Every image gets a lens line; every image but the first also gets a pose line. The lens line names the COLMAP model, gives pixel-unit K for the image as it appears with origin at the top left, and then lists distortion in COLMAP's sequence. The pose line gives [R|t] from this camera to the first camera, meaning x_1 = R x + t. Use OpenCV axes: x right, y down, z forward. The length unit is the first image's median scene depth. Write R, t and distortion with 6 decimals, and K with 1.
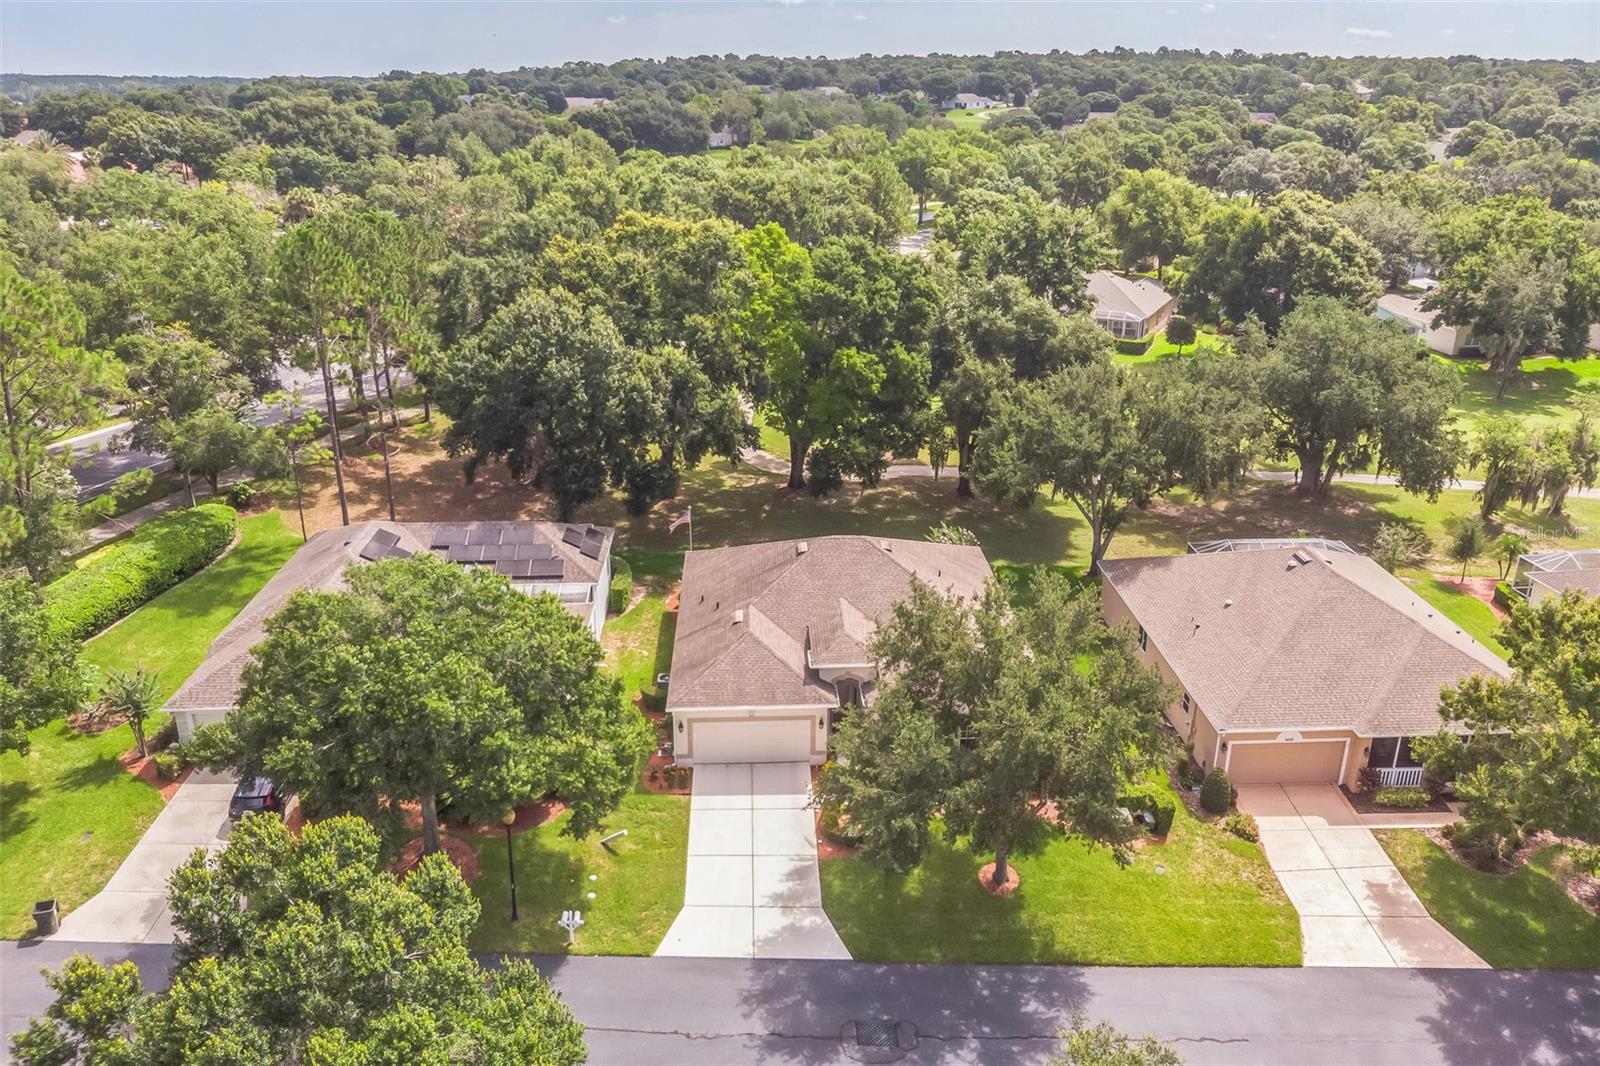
lens RADIAL K [[1199.6, 0, 797.4], [0, 1199.6, 534.9], [0, 0, 1]] dist [-0.010294, 0.010299]
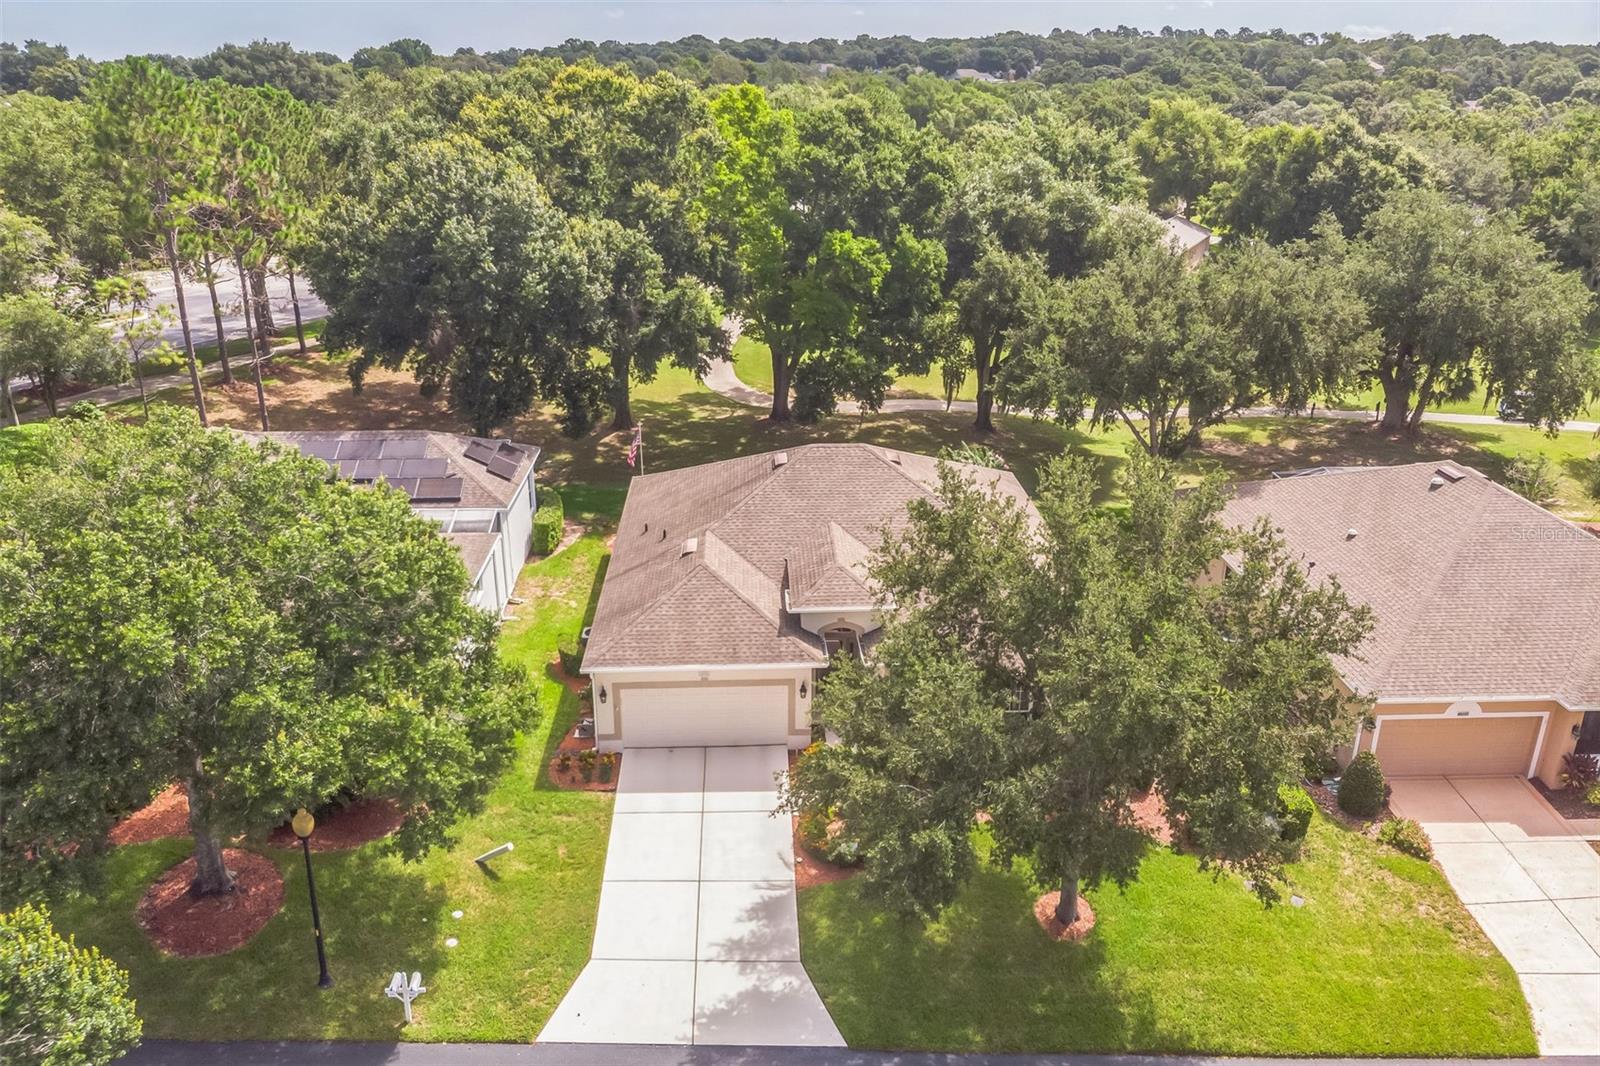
lens RADIAL K [[1199.6, 0, 795.3], [0, 1199.6, 534.9], [0, 0, 1]] dist [-0.010294, 0.010299]
pose [[0.999998, 0.001035, 0.001474, 0.011453], [-0.001040, 0.999995, 0.002922, 0.051136], [-0.001470, -0.002923, 0.999995, 0.235845]]
